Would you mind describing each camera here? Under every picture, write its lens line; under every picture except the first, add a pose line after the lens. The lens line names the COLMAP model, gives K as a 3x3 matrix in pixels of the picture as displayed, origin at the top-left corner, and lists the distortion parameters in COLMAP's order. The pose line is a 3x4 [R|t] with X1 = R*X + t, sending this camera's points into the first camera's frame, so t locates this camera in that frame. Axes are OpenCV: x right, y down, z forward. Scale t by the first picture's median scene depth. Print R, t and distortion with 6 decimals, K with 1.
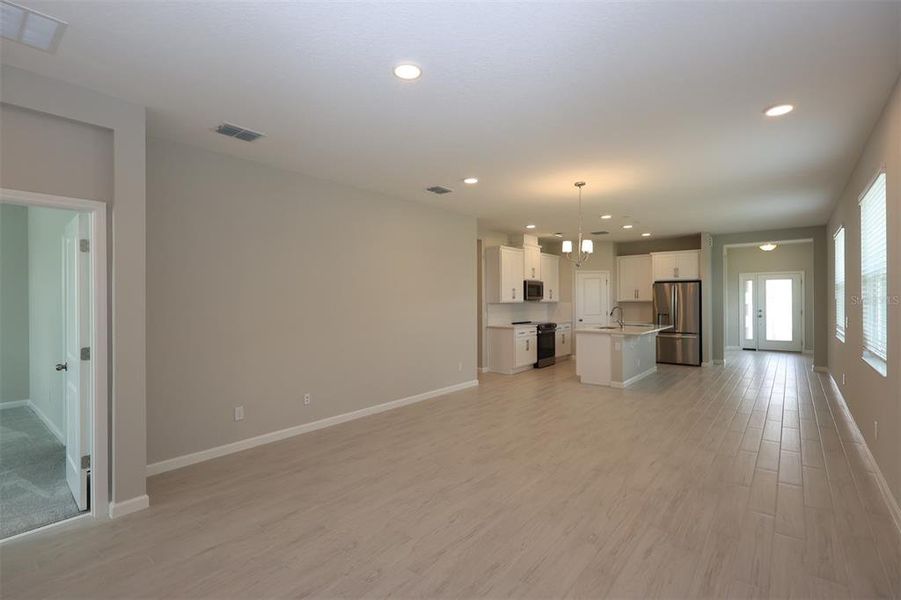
lens RADIAL K [[417.2, 0, 455.0], [0, 417.2, 299.7], [0, 0, 1]] dist [0.000464, -0.000841]
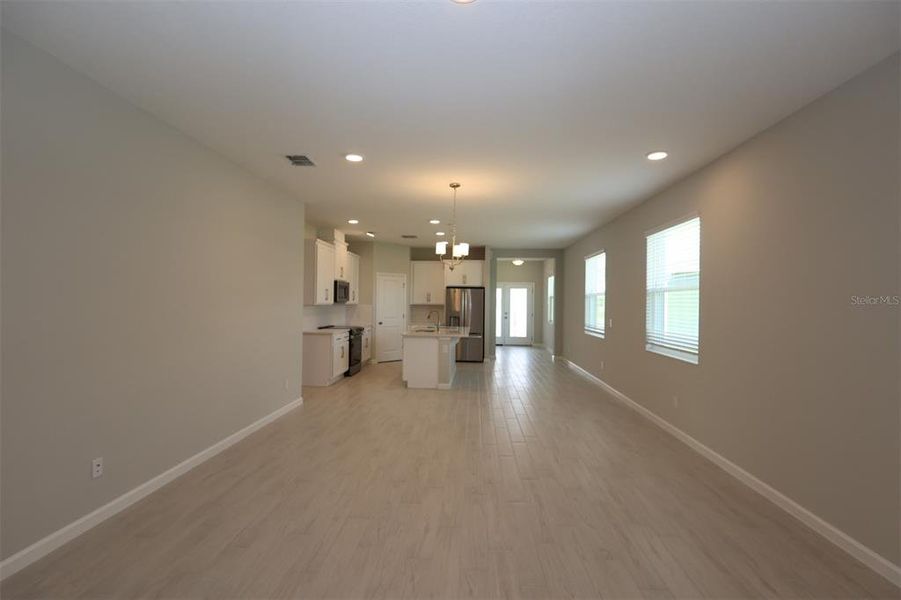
lens RADIAL K [[417.2, 0, 450.8], [0, 417.2, 299.8], [0, 0, 1]] dist [0.000464, -0.000841]
pose [[0.811965, 0.019397, 0.583383, -0.150142], [-0.018548, 0.999800, -0.007427, -0.001761], [-0.583411, -0.004790, 0.812163, 0.118064]]
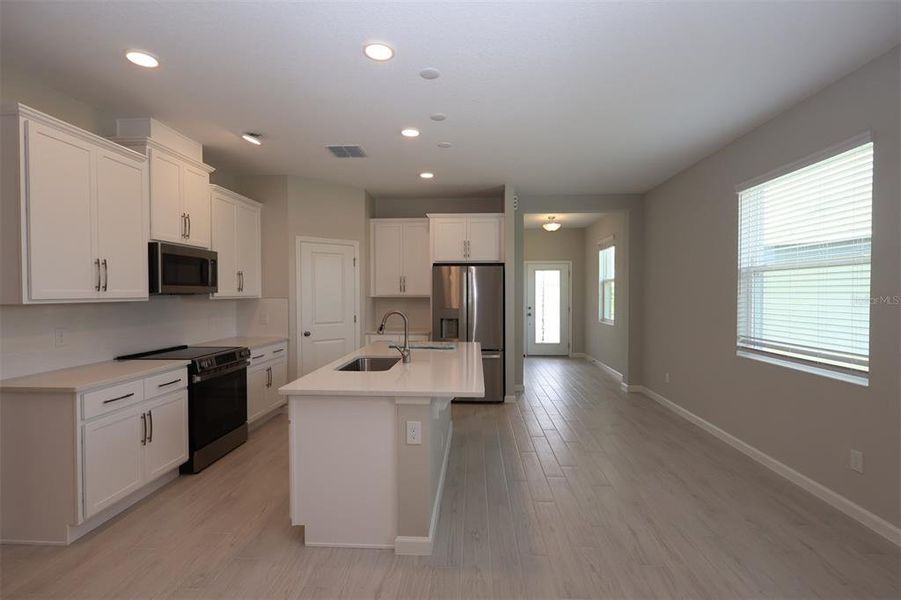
lens RADIAL K [[417.2, 0, 448.3], [0, 417.2, 299.1], [0, 0, 1]] dist [0.000464, -0.000841]
pose [[0.815923, -0.004689, 0.578142, 0.161788], [-0.003462, 0.999910, 0.012995, -0.000734], [-0.578151, -0.012605, 0.815833, 0.529806]]
